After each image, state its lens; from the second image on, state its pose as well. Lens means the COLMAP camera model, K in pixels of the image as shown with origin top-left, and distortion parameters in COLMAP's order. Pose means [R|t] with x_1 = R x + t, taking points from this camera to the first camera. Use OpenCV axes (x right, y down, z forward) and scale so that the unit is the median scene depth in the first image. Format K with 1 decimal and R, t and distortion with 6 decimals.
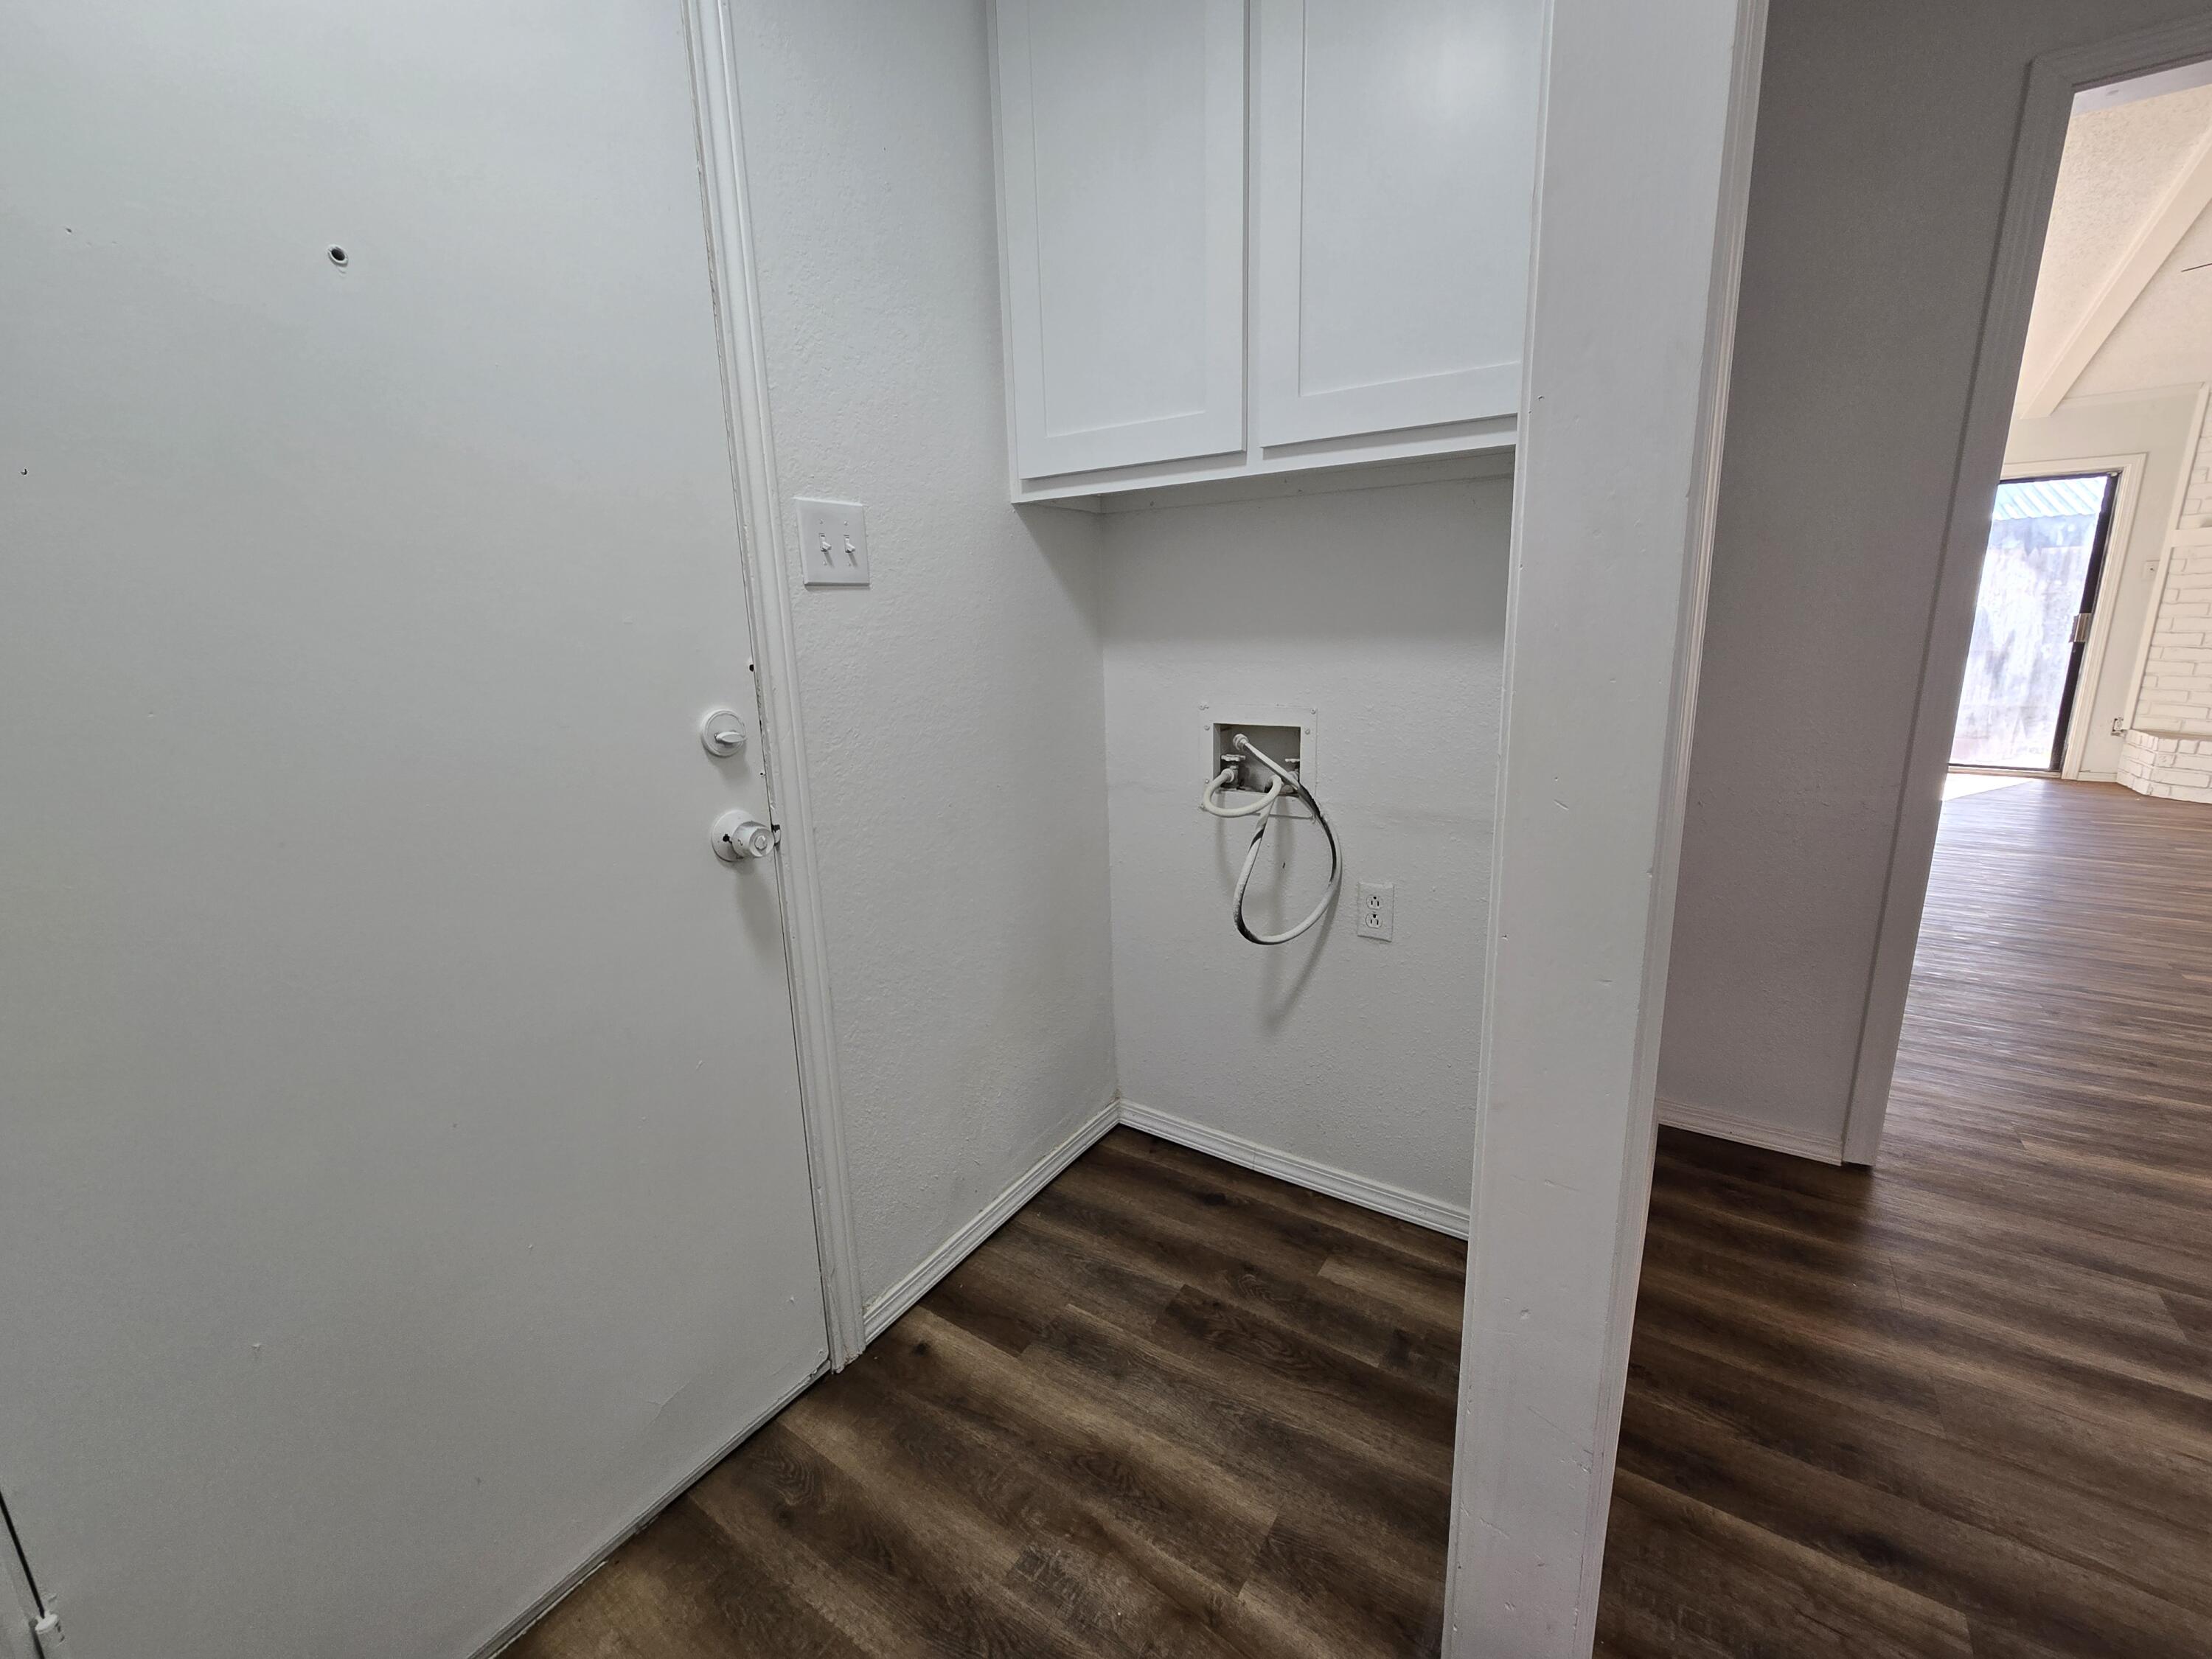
lens RADIAL K [[913.0, 0, 1105.3], [0, 913.0, 815.0], [0, 0, 1]] dist [-0.002737, 0.001345]
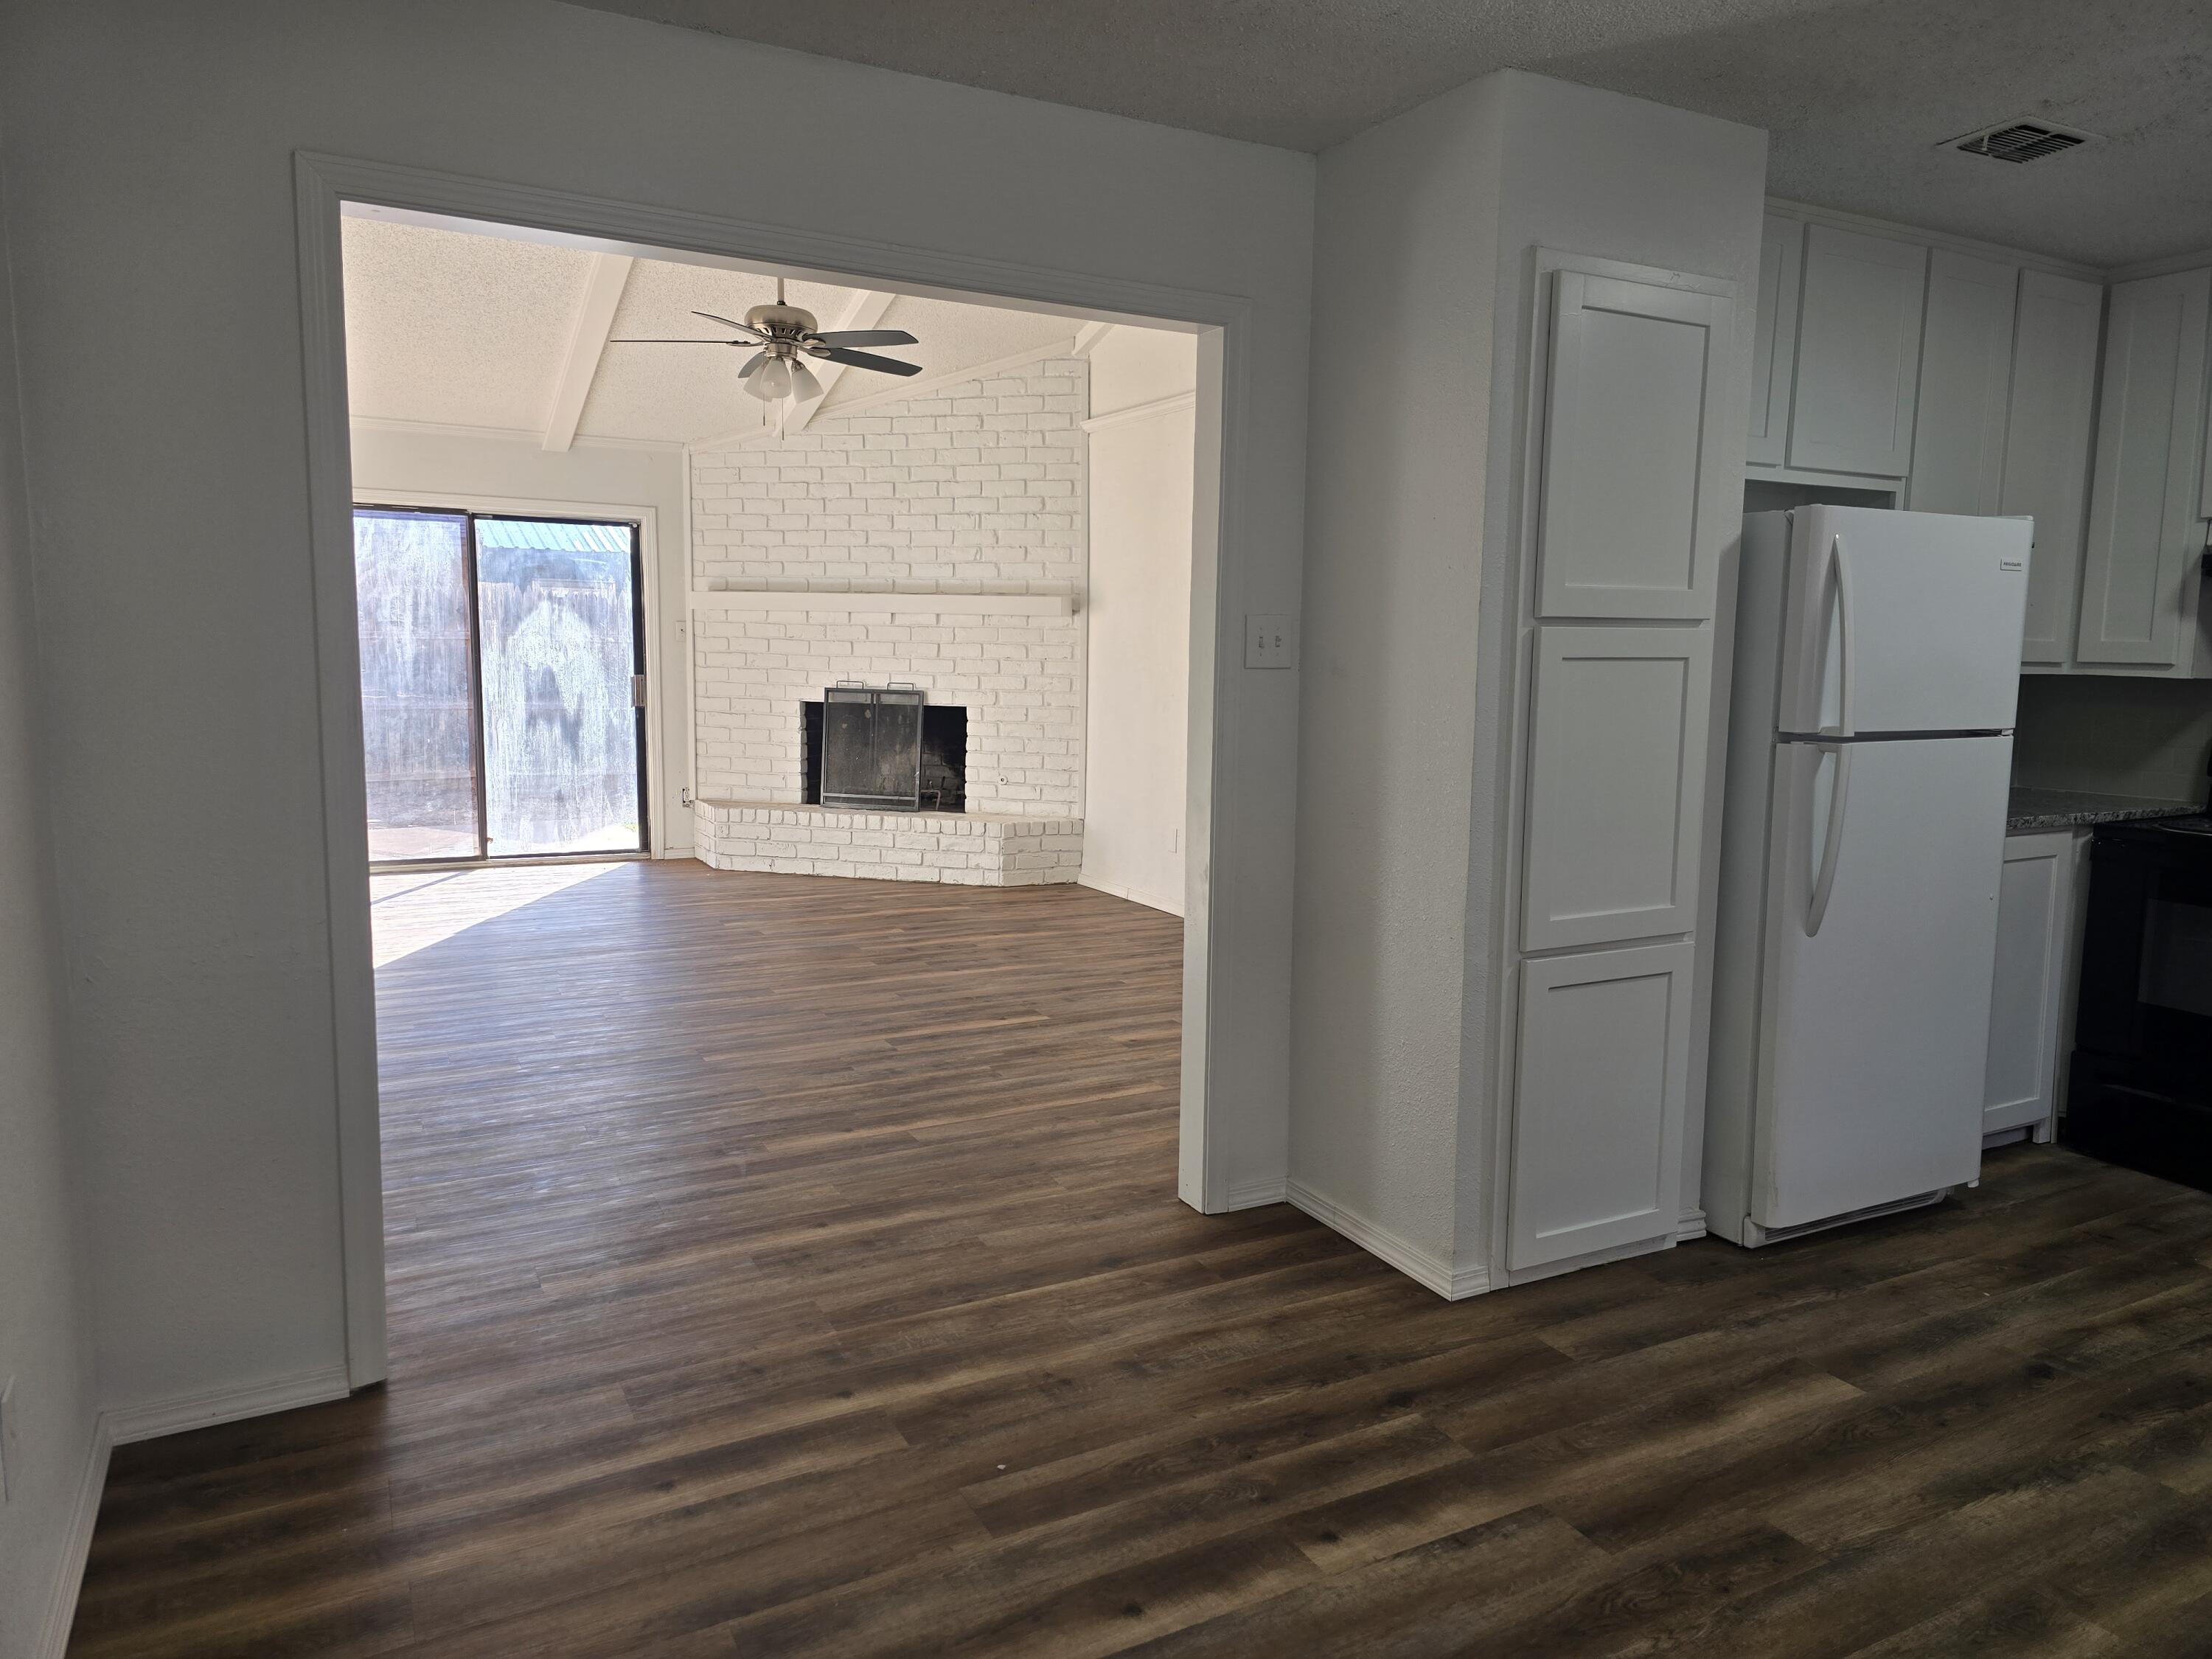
lens RADIAL K [[1487.2, 0, 1126.9], [0, 1487.2, 813.5], [0, 0, 1]] dist [0.061365, -0.053625]
pose [[0.474457, -0.075494, 0.877035, 0.000691], [0.164917, 0.986298, -0.004317, -0.003822], [-0.864692, 0.146687, 0.480407, -0.306477]]
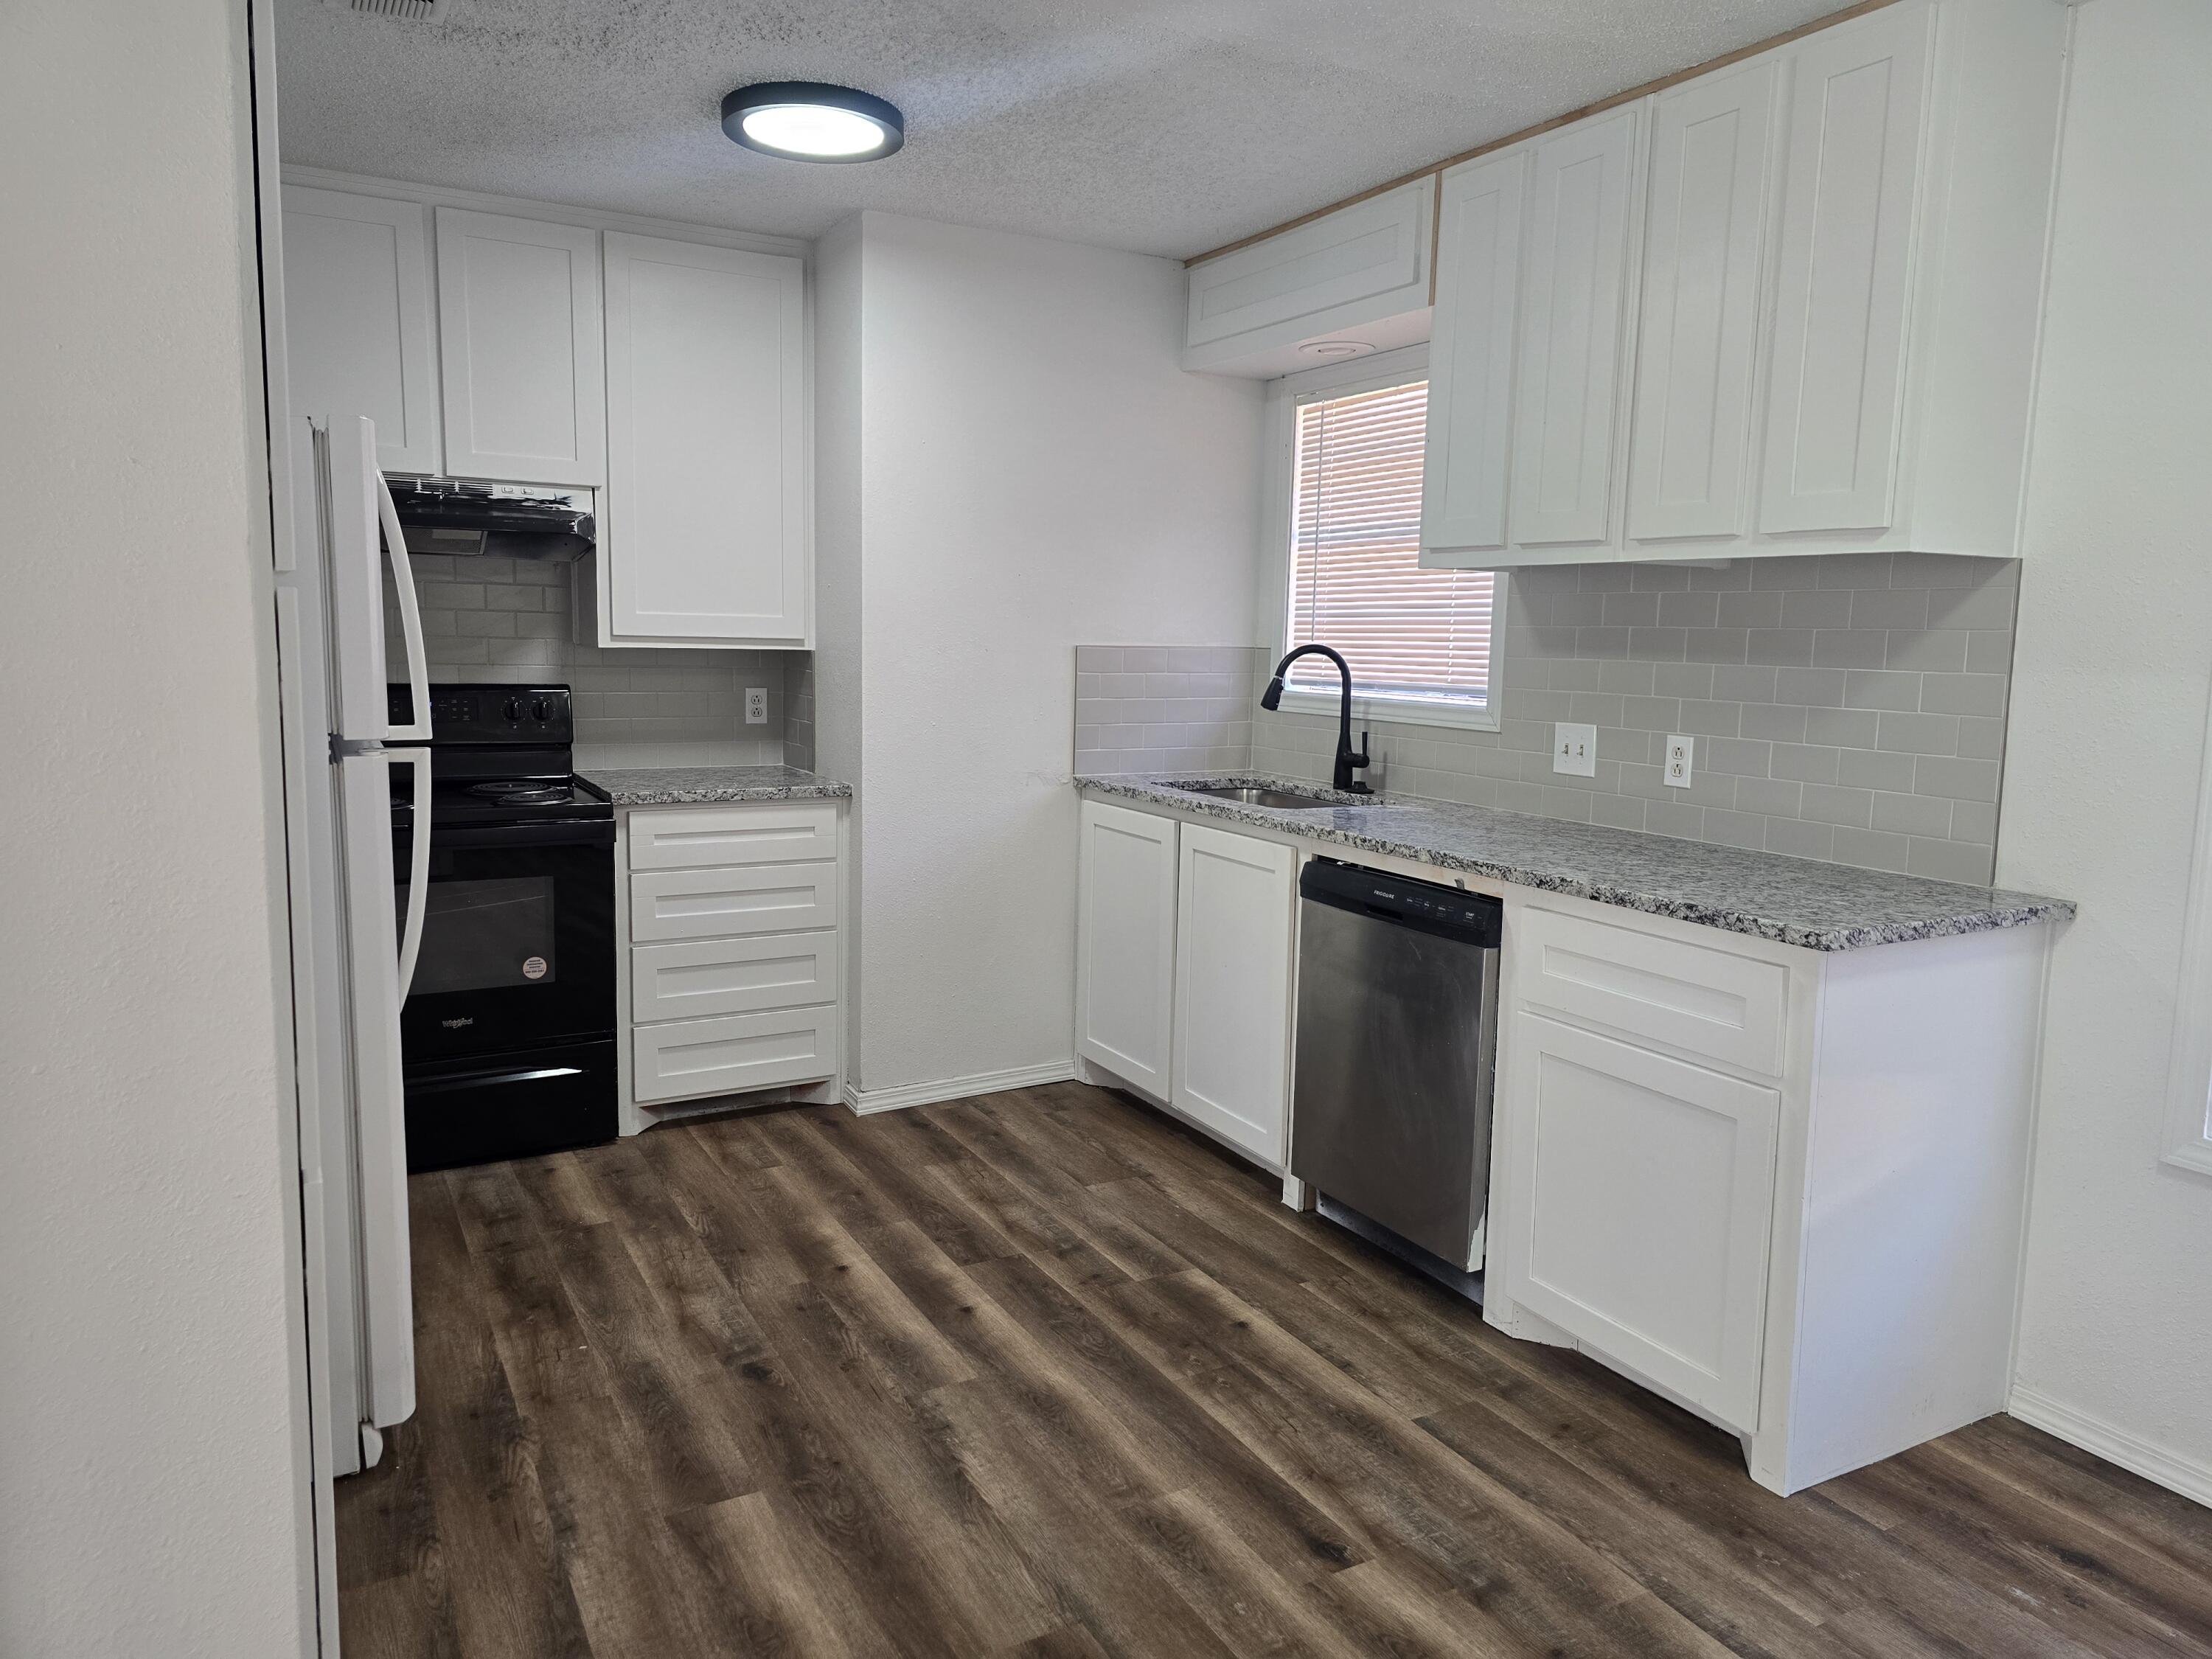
lens RADIAL K [[1487.2, 0, 1107.2], [0, 1487.2, 814.1], [0, 0, 1]] dist [0.061365, -0.053625]
pose [[-0.885258, -0.053784, 0.461980, 0.734948], [0.100194, 0.947916, 0.302351, -0.214496], [-0.454180, 0.313946, -0.833762, 0.551987]]
